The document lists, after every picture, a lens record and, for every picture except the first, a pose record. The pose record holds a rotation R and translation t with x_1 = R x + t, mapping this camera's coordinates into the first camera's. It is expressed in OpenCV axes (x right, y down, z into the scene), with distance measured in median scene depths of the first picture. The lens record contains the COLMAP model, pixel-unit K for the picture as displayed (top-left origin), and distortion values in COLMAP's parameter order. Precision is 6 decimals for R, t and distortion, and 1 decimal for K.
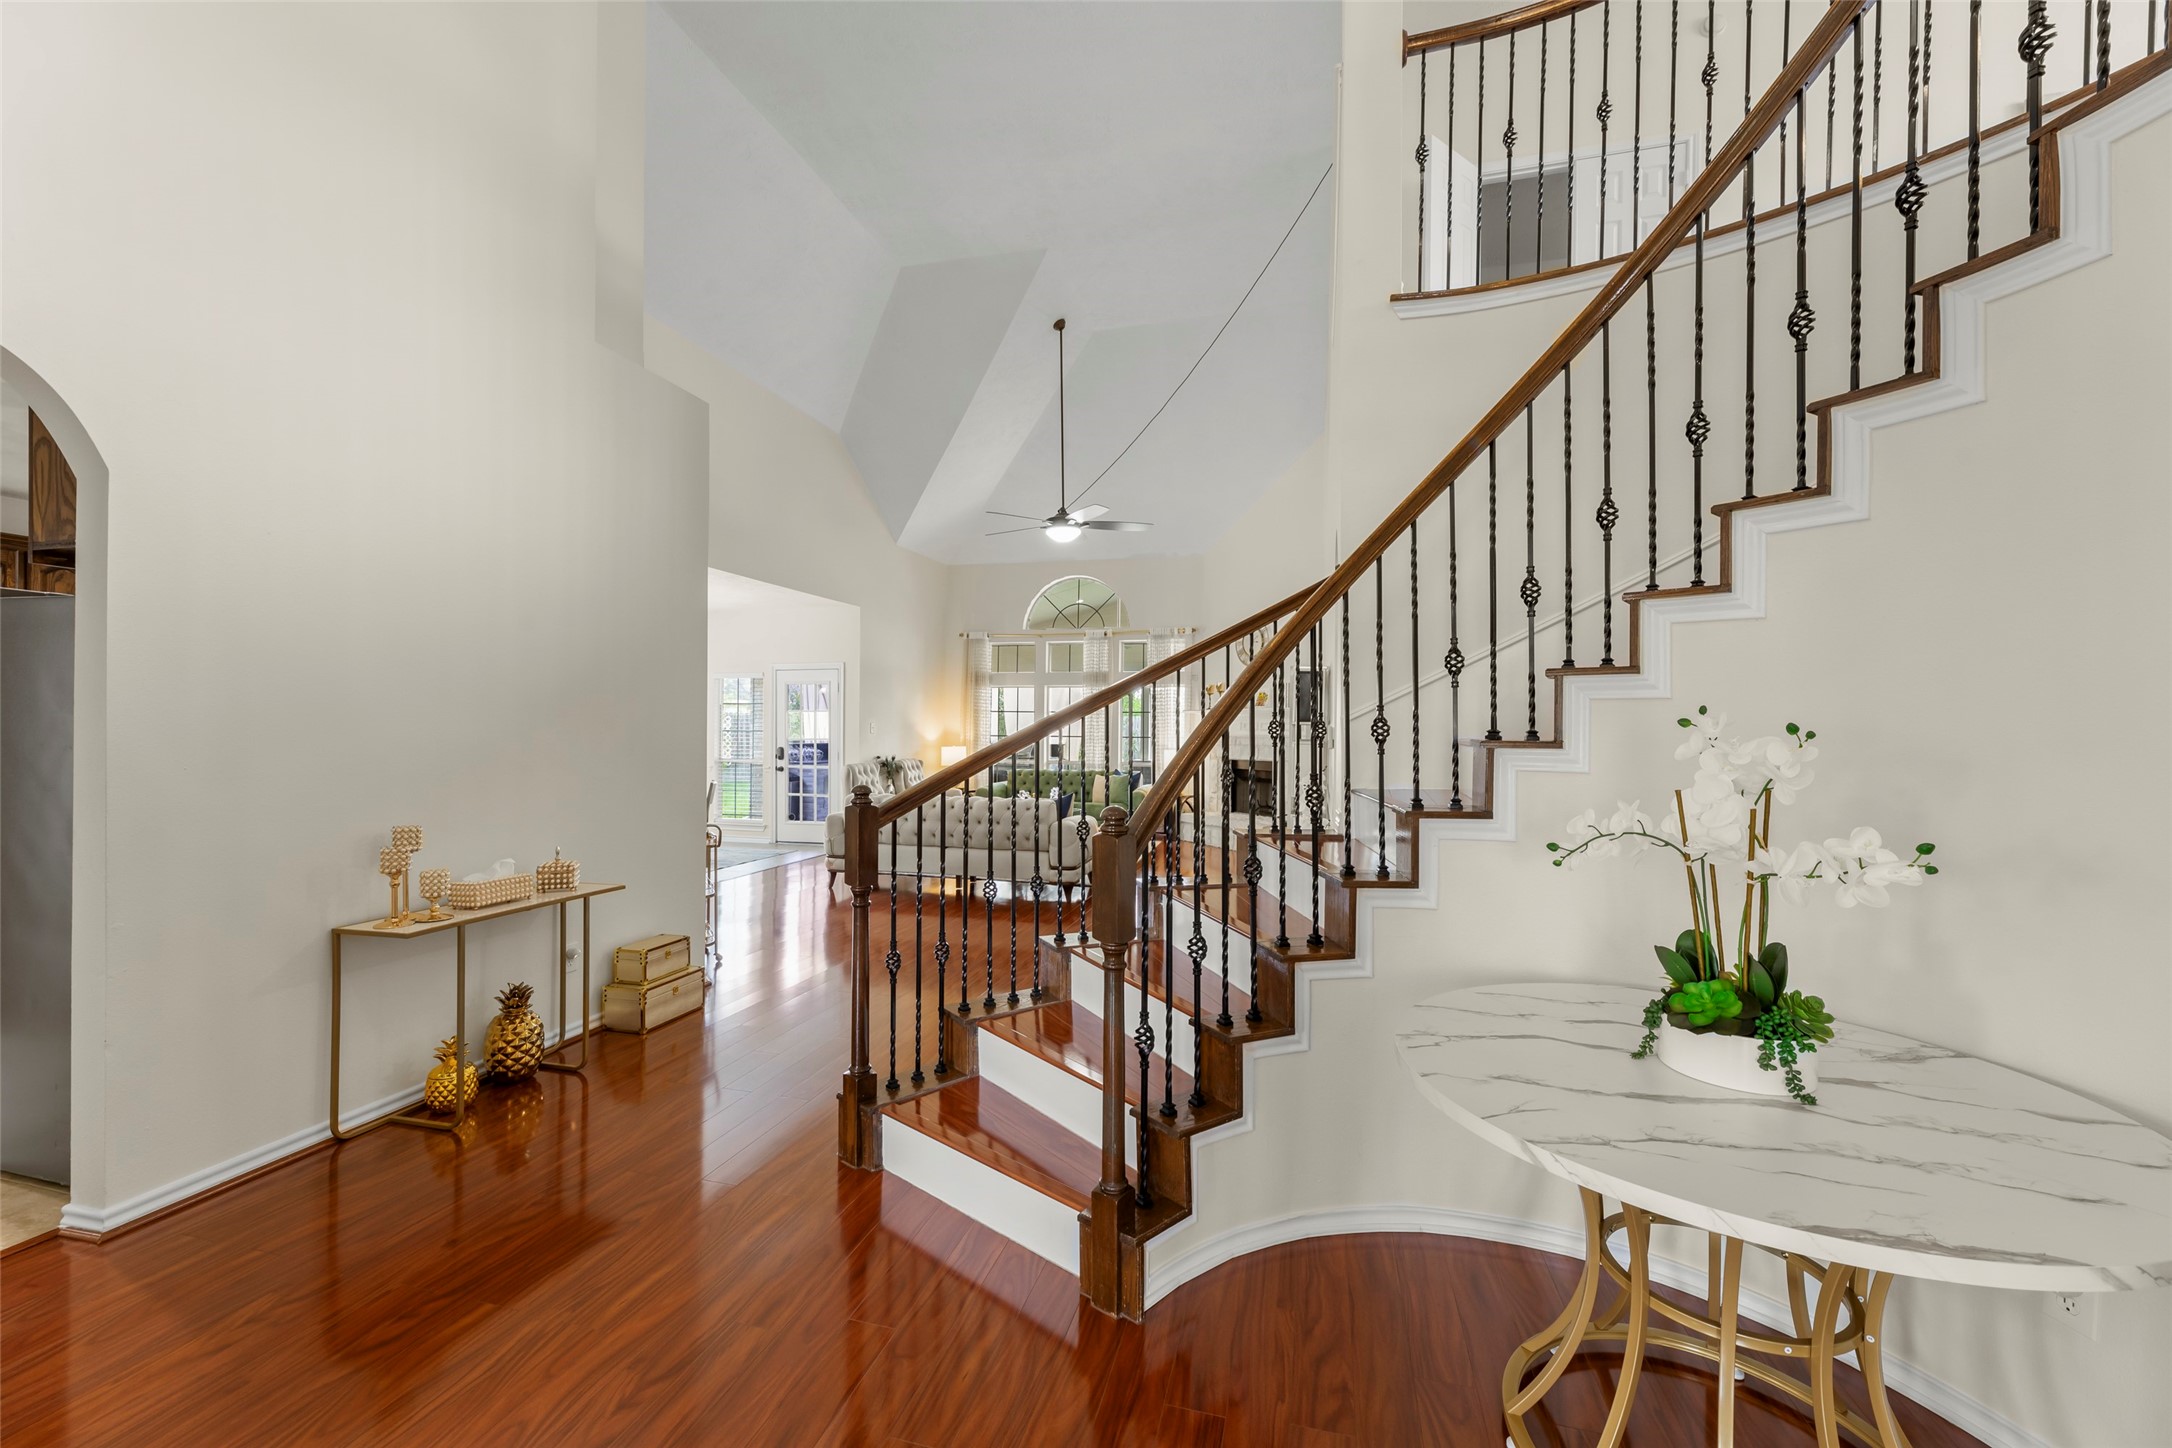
lens RADIAL K [[873.0, 0, 1082.7], [0, 873.0, 727.3], [0, 0, 1]] dist [-0.000062, -0.000604]
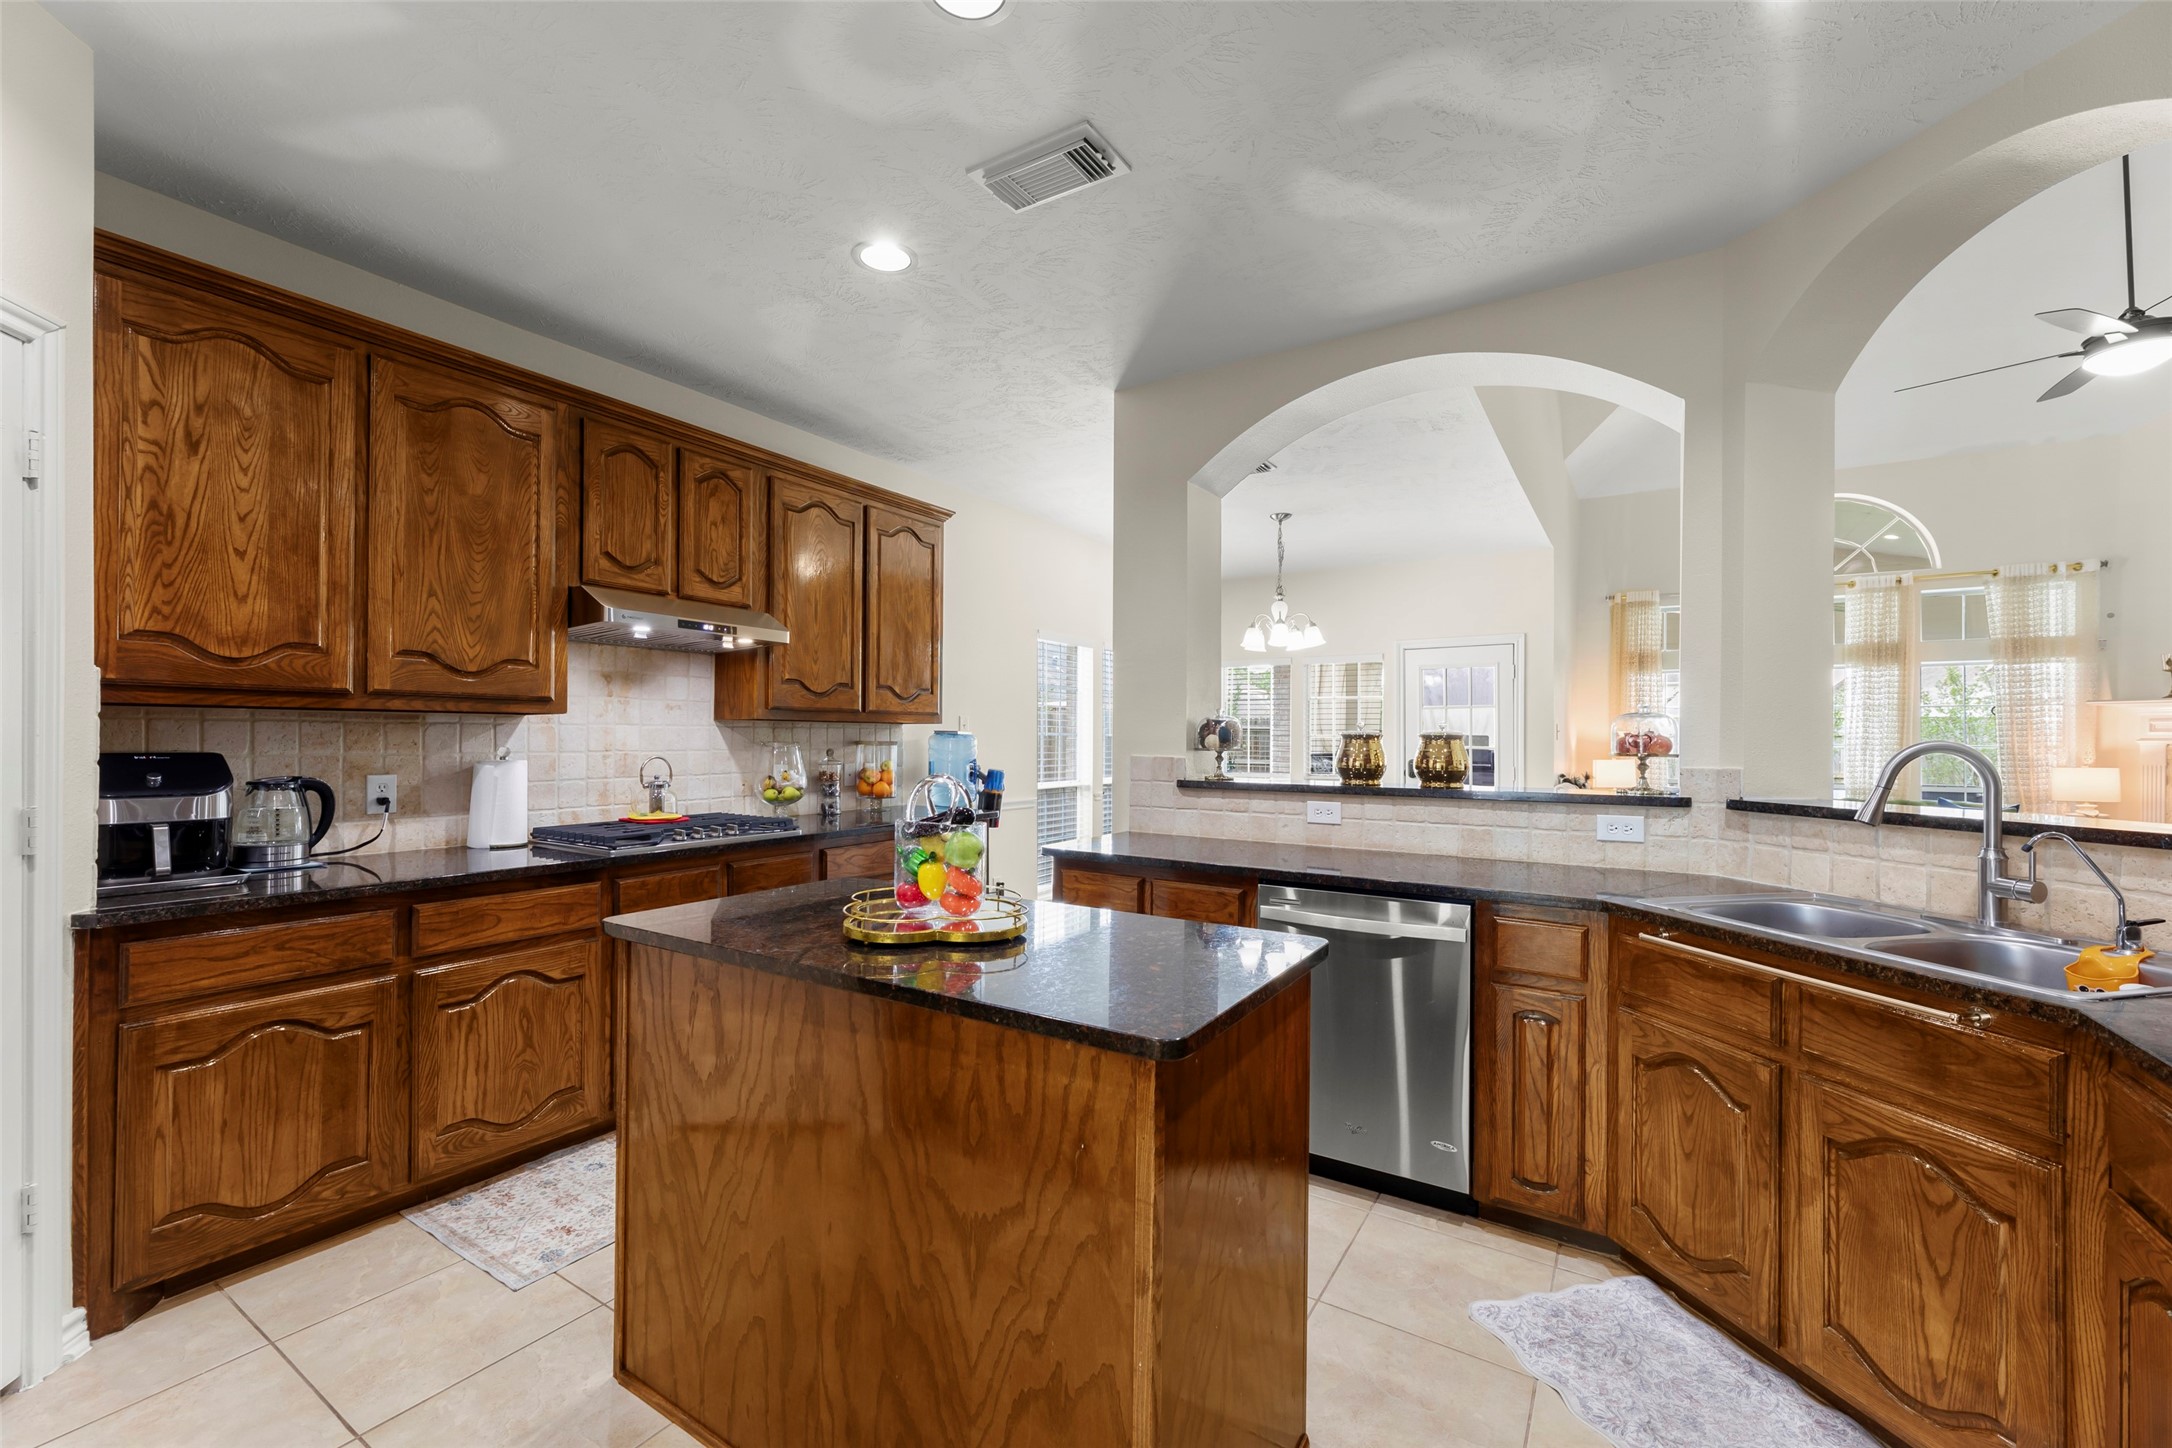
lens RADIAL K [[874.5, 0, 1082.5], [0, 874.5, 732.6], [0, 0, 1]] dist [0.001066, 0.000347]
pose [[0.952200, 0.003344, -0.305457, -0.463853], [-0.004811, 0.999980, -0.004049, 0.008225], [0.305437, 0.005325, 0.952197, 0.308348]]
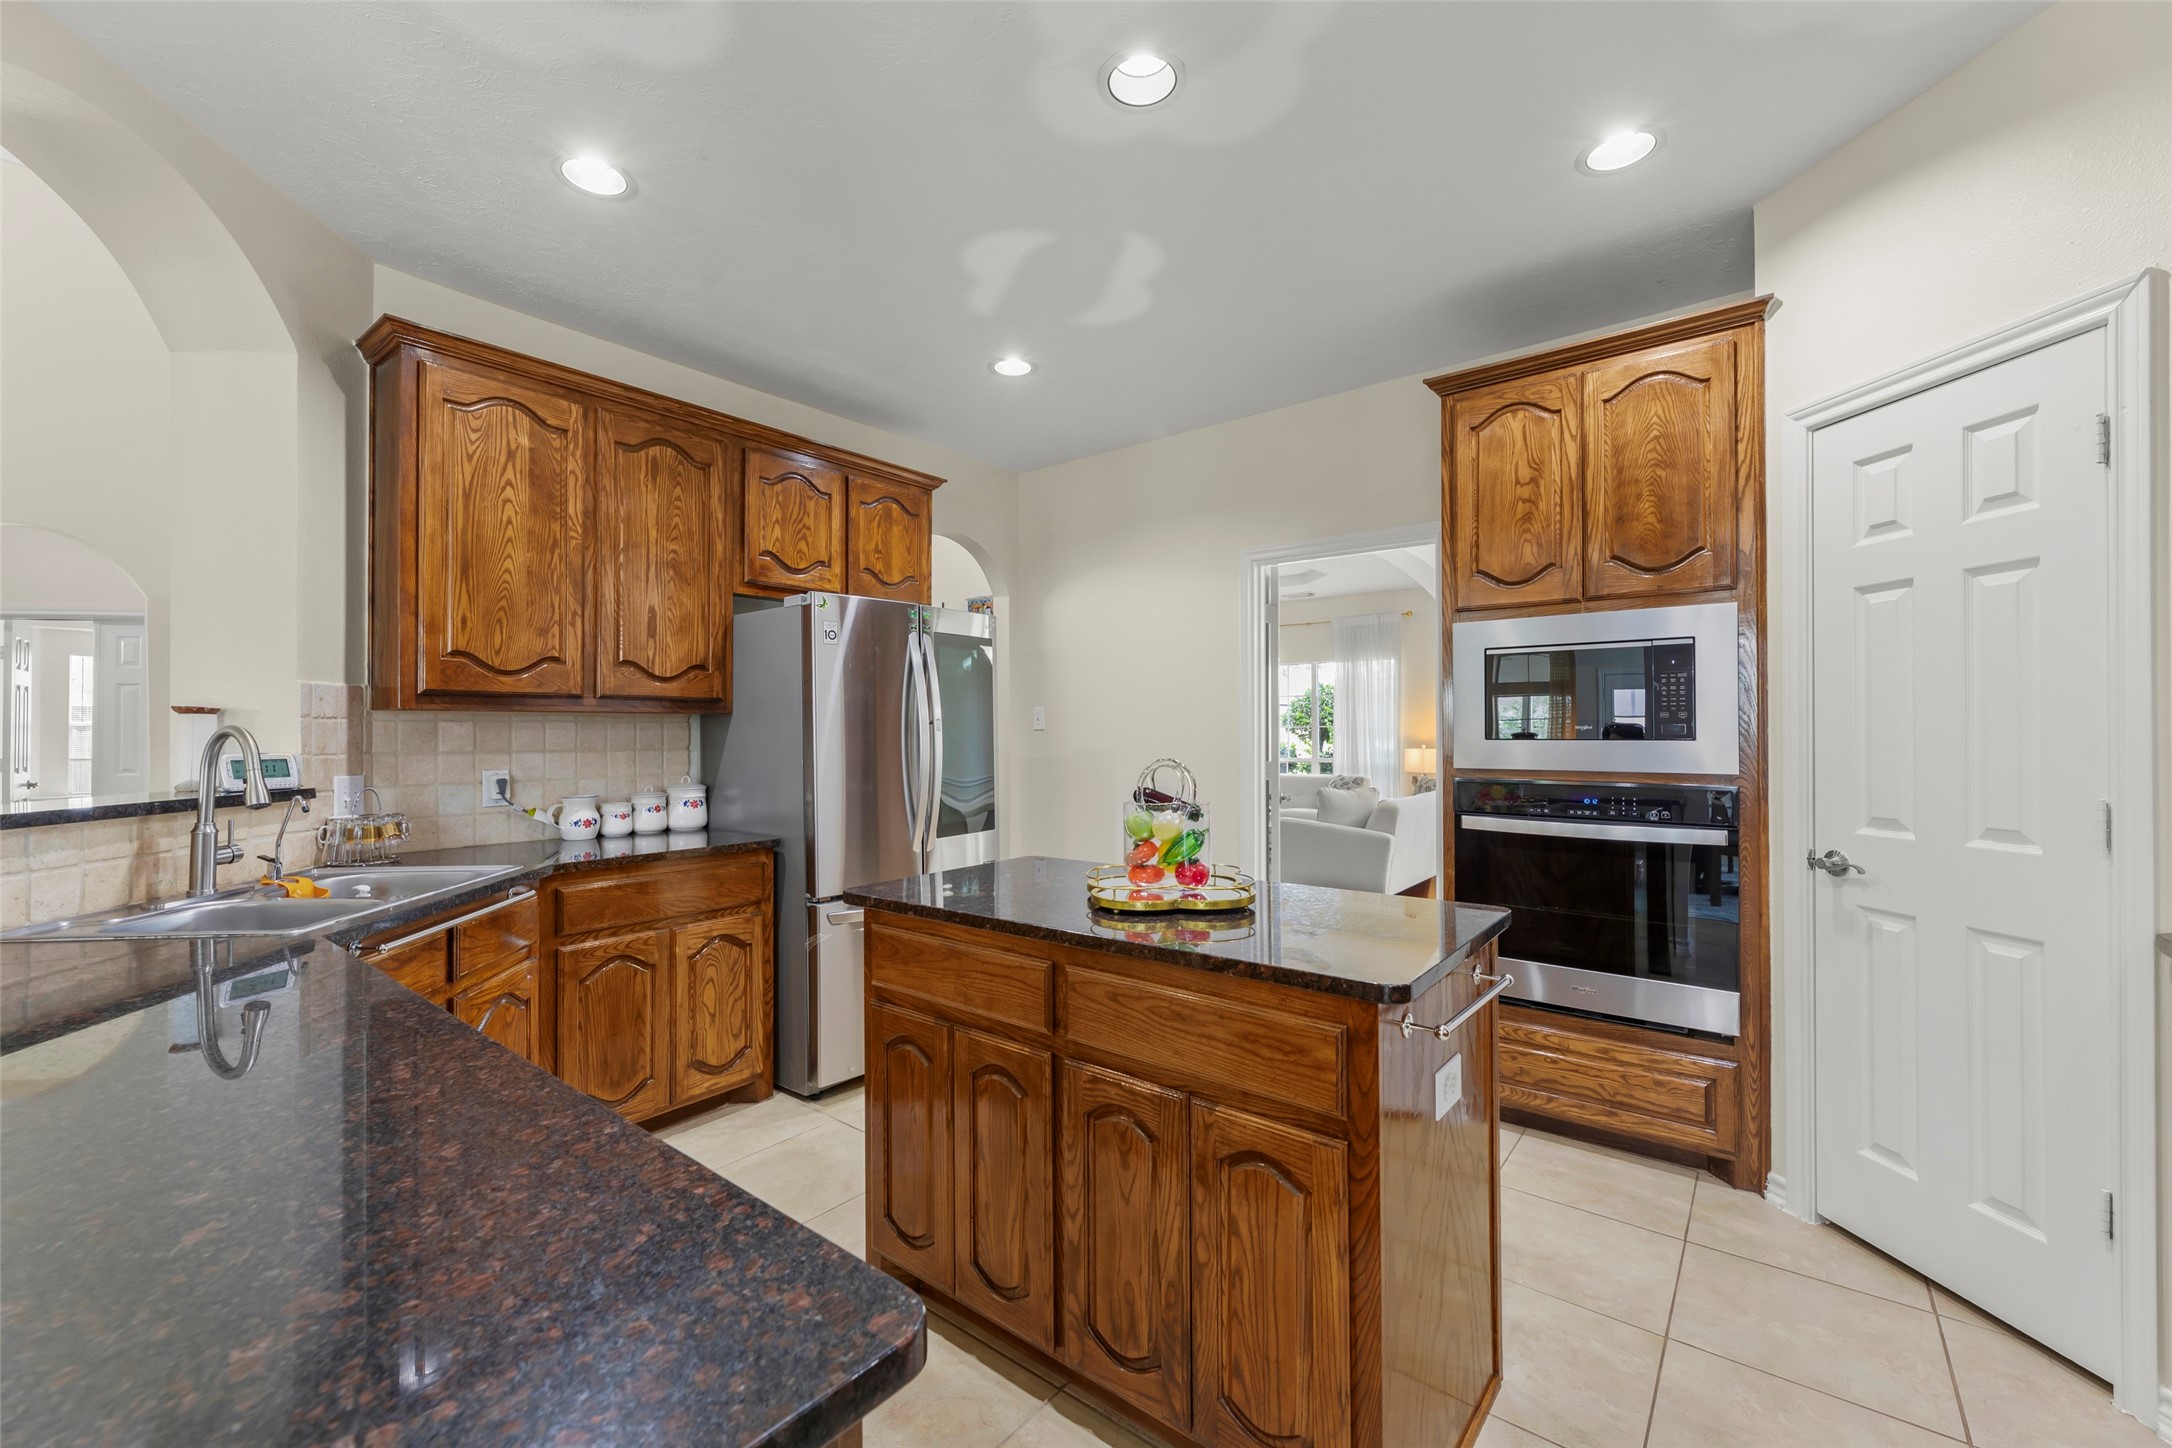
lens RADIAL K [[873.0, 0, 1082.7], [0, 873.0, 727.3], [0, 0, 1]] dist [-0.000062, -0.000604]
pose [[-0.915937, 0.002661, 0.401314, -0.628972], [0.001745, 0.999995, -0.002648, 0.009930], [-0.401319, -0.001725, -0.915937, 0.705879]]
